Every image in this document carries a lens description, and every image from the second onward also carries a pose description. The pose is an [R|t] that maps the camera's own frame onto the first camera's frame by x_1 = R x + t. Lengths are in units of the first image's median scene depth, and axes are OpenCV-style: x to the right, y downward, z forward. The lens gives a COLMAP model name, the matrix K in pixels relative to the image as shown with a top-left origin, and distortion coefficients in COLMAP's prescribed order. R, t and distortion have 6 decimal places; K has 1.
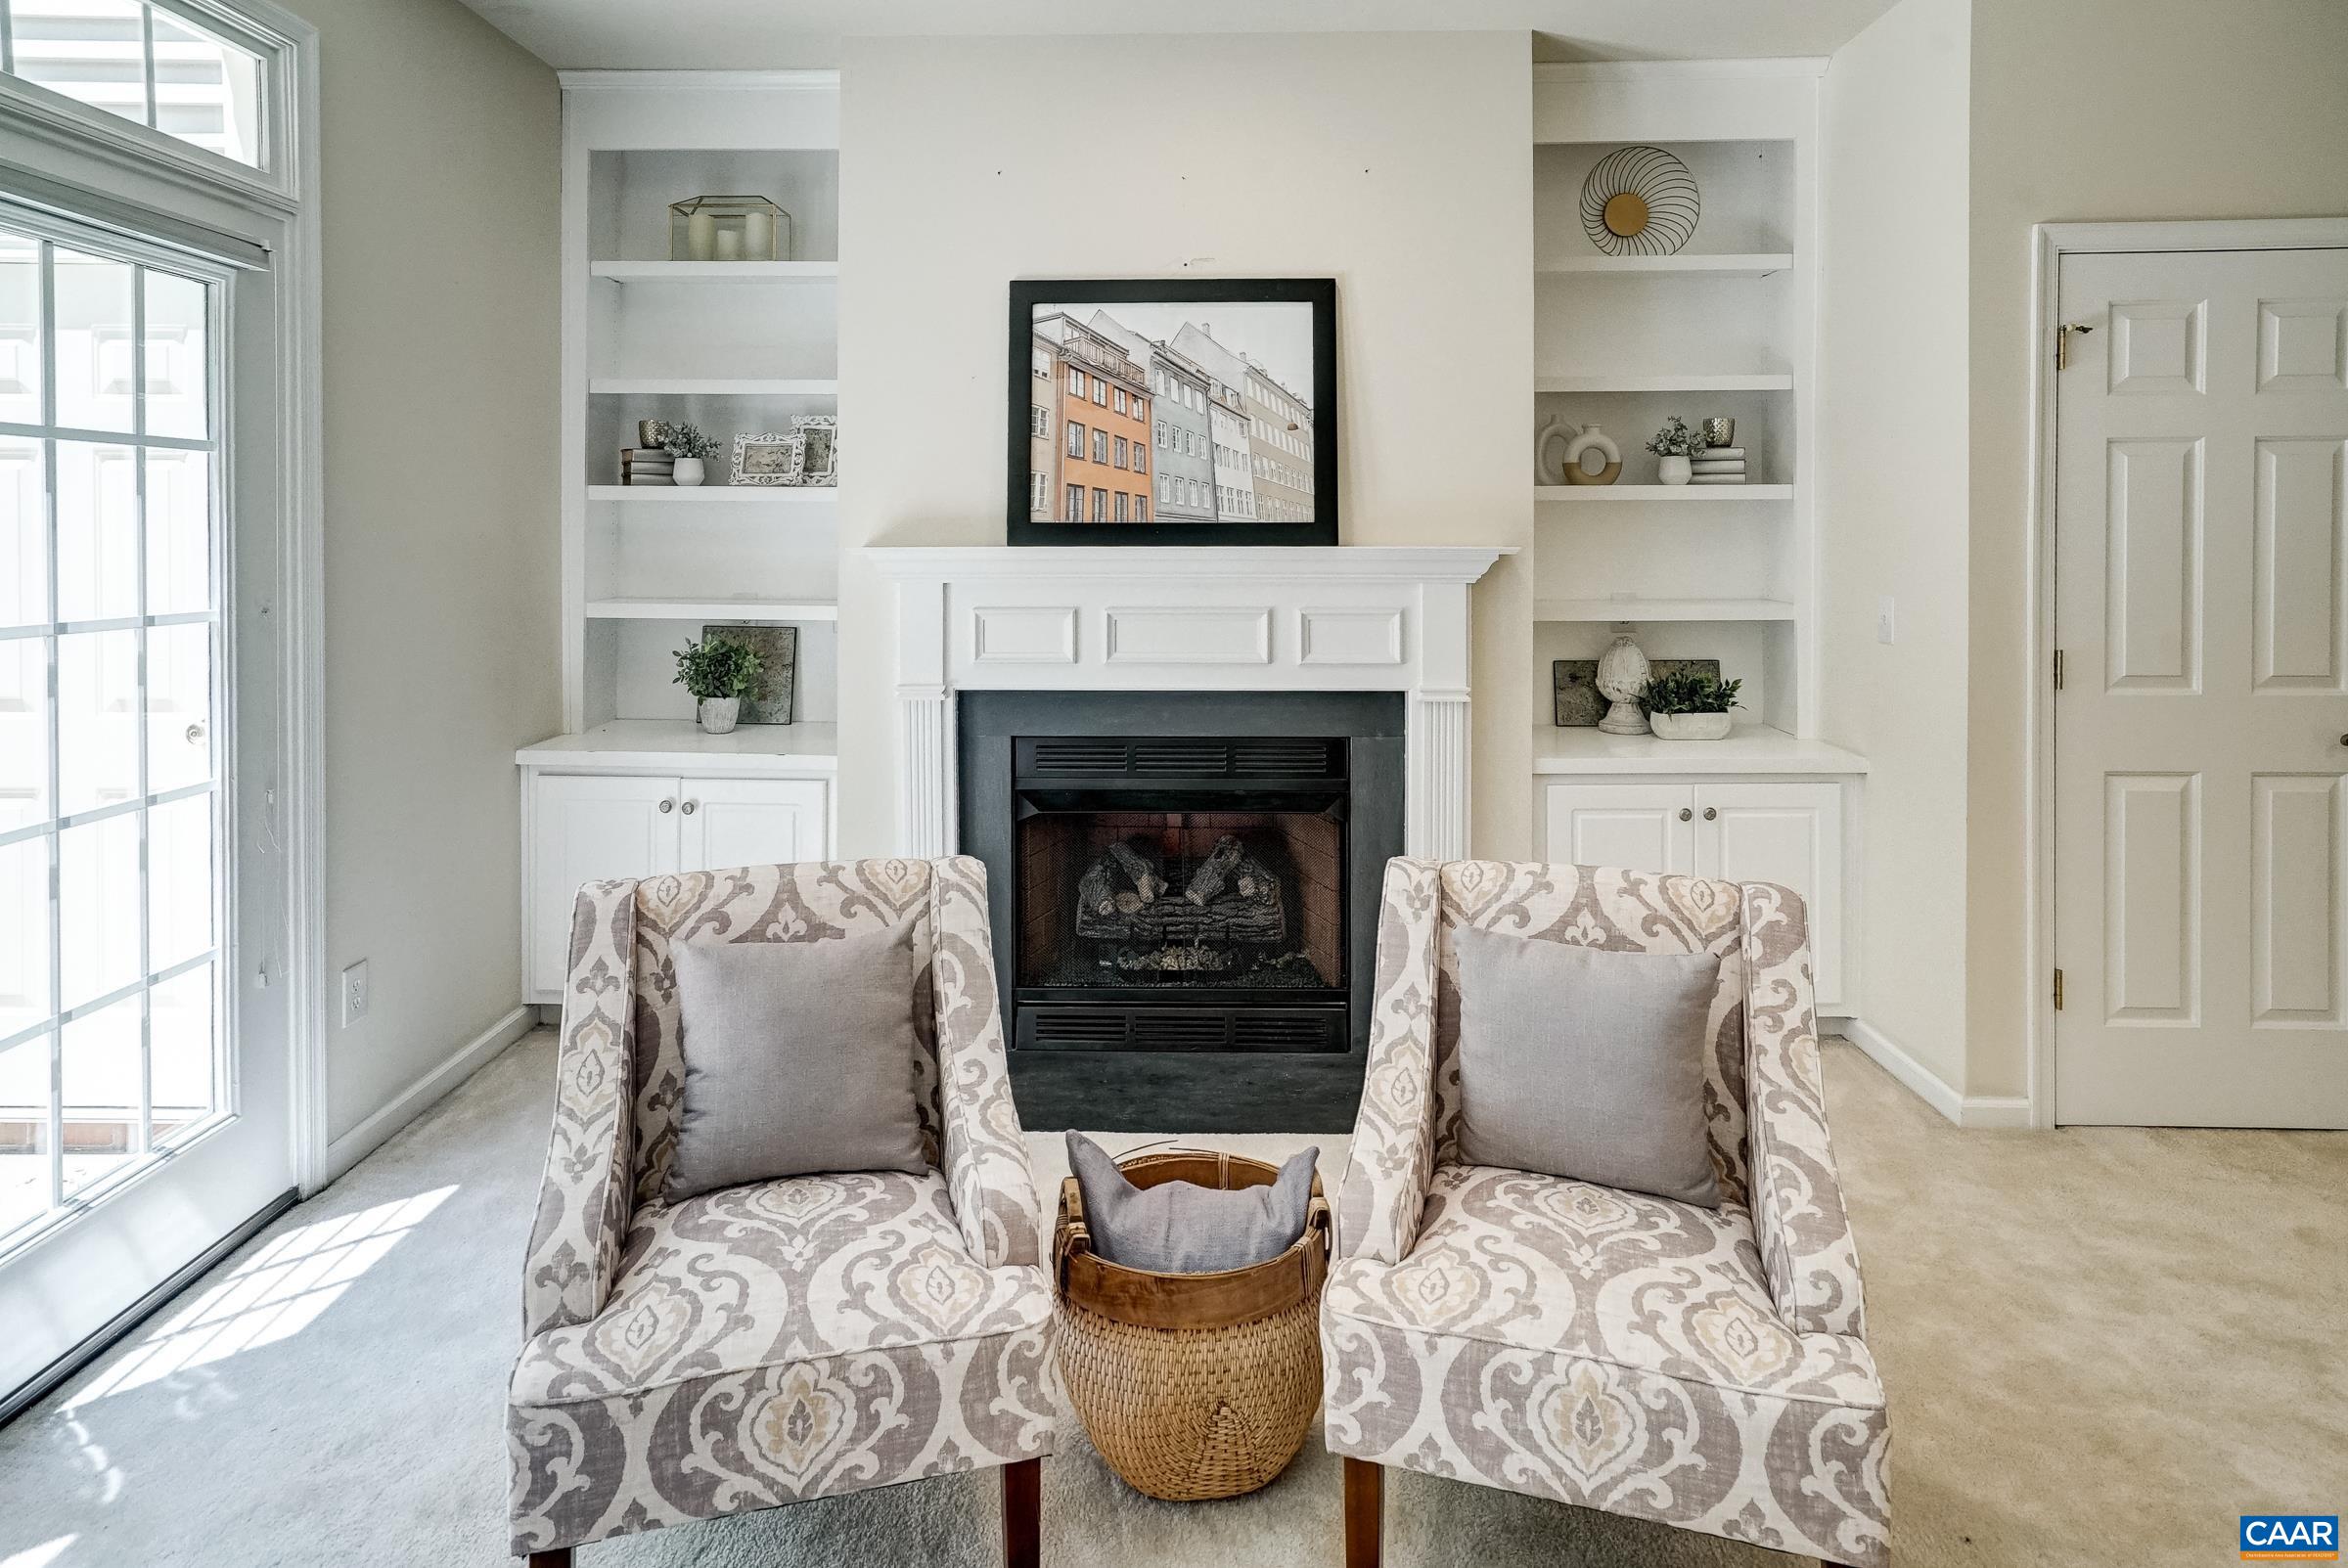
lens RADIAL K [[1303.1, 0, 1168.0], [0, 1303.1, 518.0], [0, 0, 1]] dist [-0.005903, -0.000173]
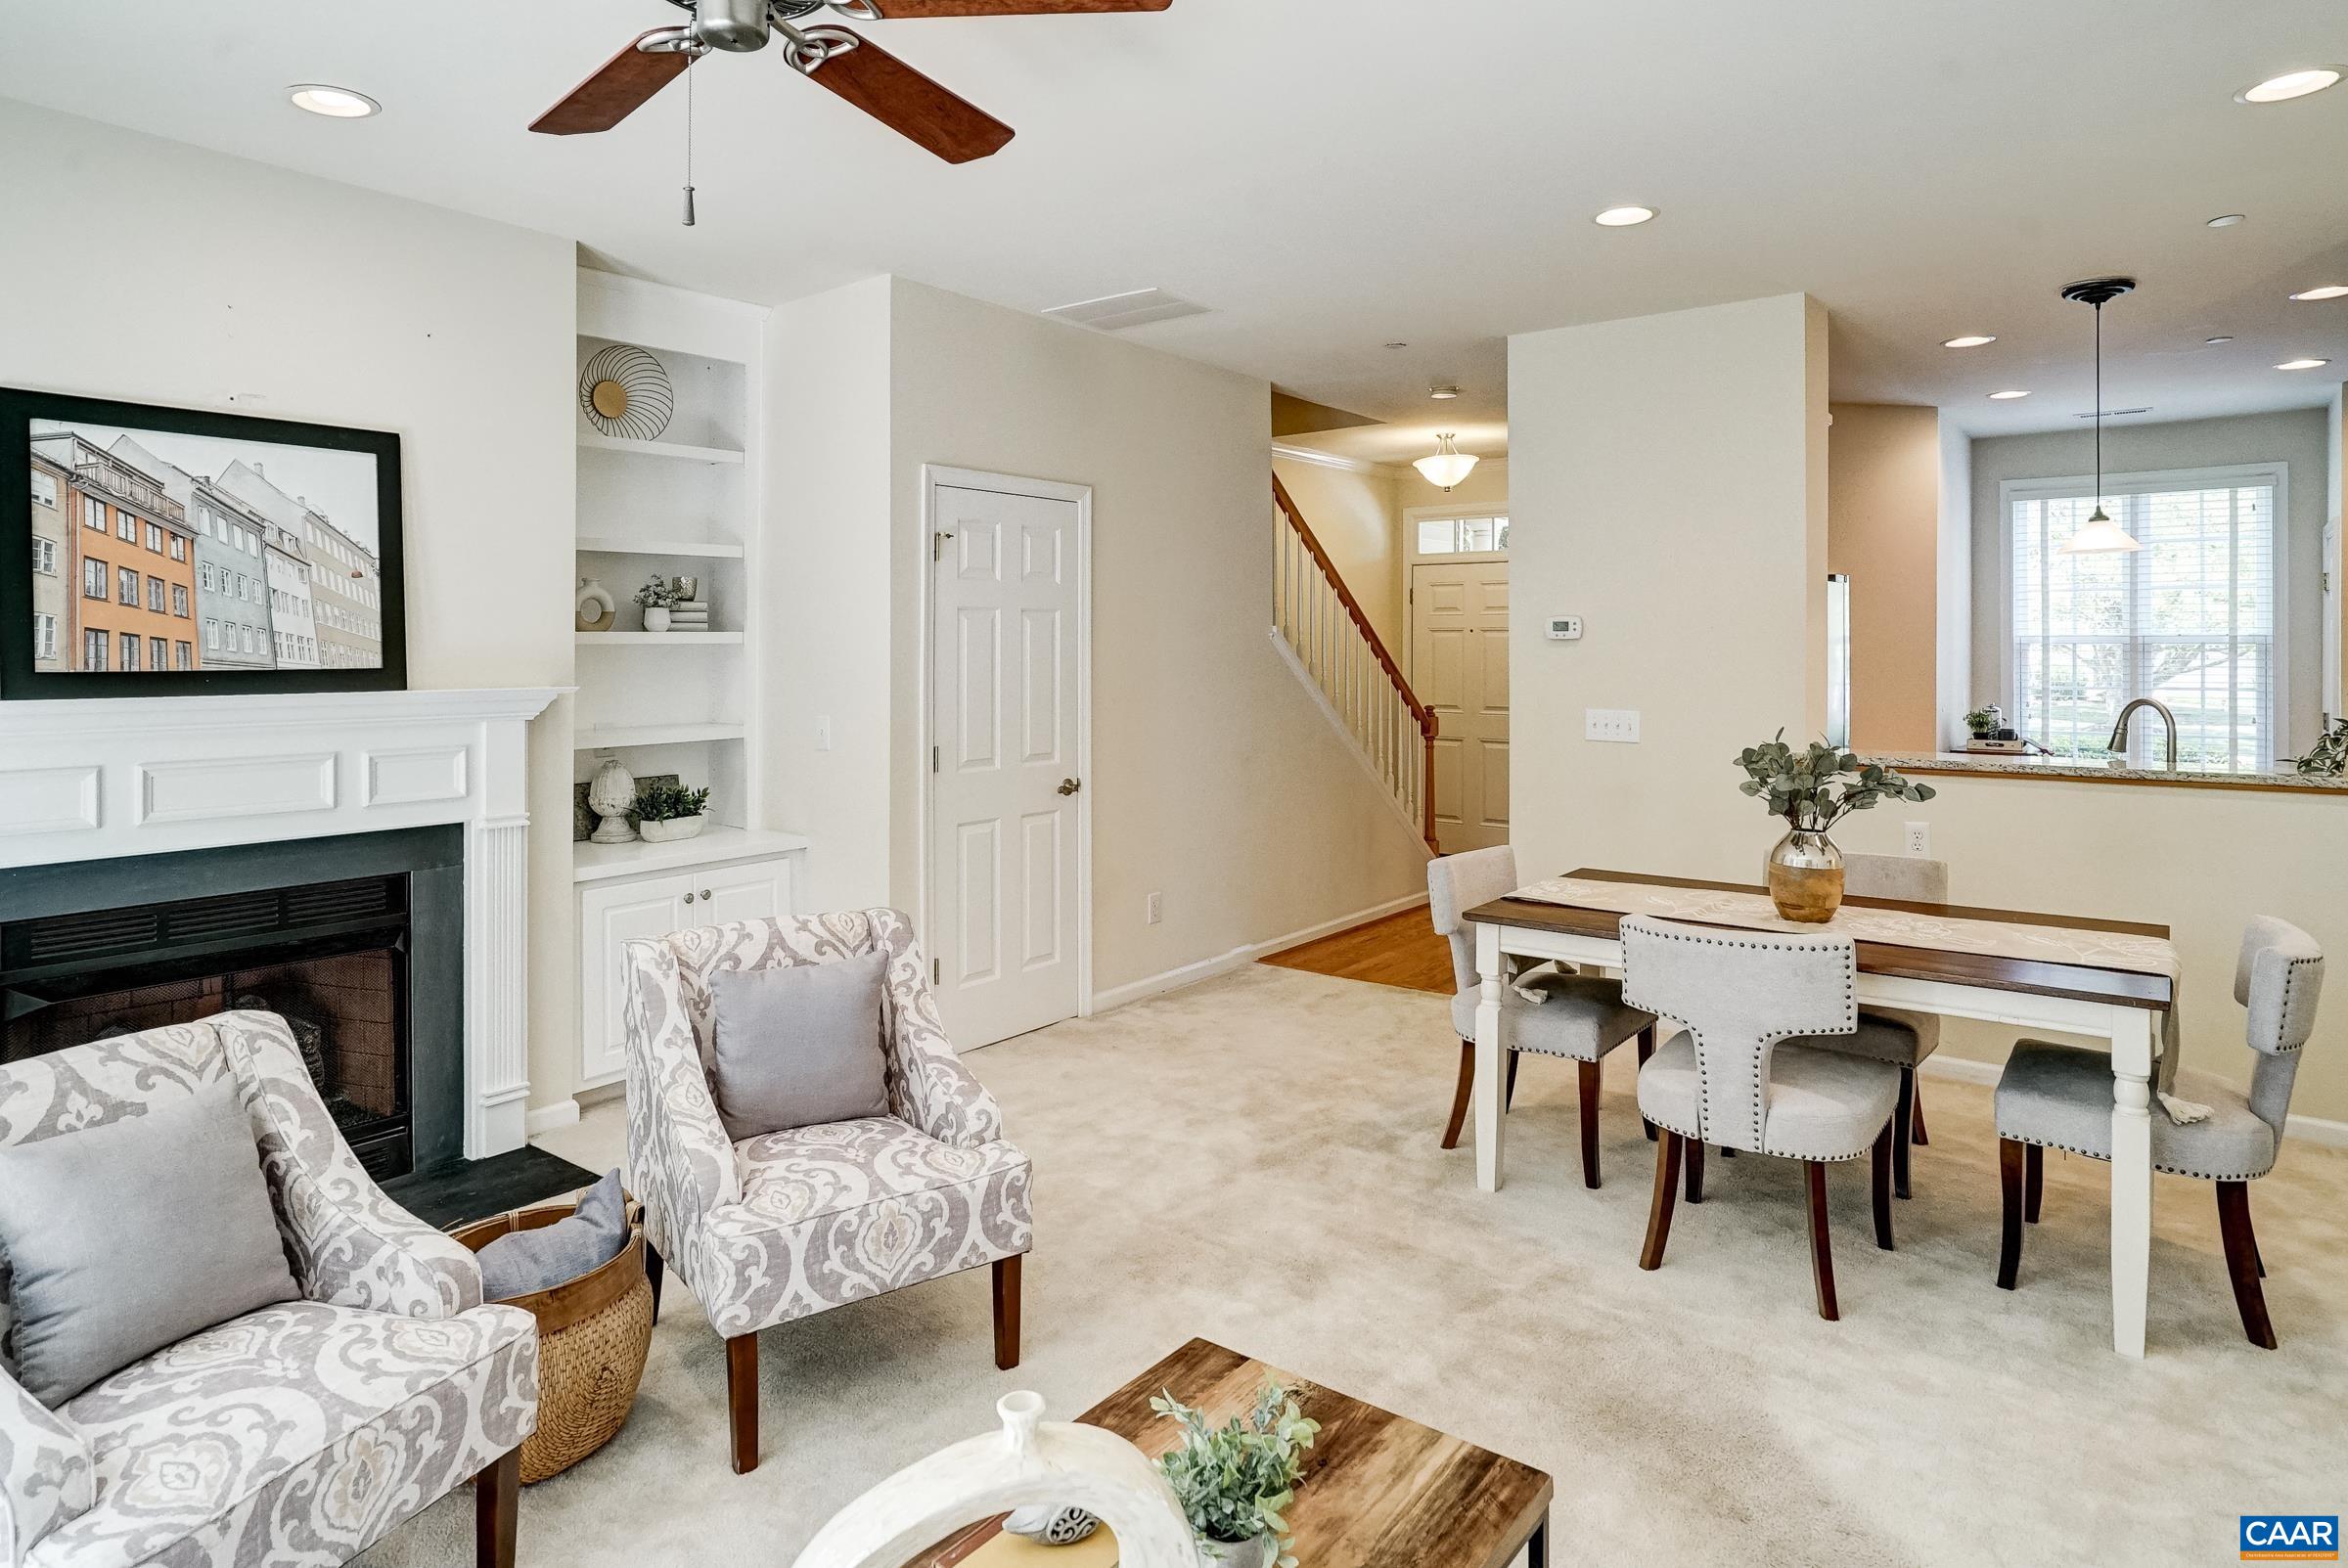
lens RADIAL K [[1317.7, 0, 1153.5], [0, 1317.7, 643.1], [0, 0, 1]] dist [-0.067308, 0.035538]
pose [[0.598373, 0.001802, 0.801216, -0.338265], [-0.001851, 0.999998, -0.000867, -0.016335], [-0.801216, -0.000964, 0.598375, -0.103109]]
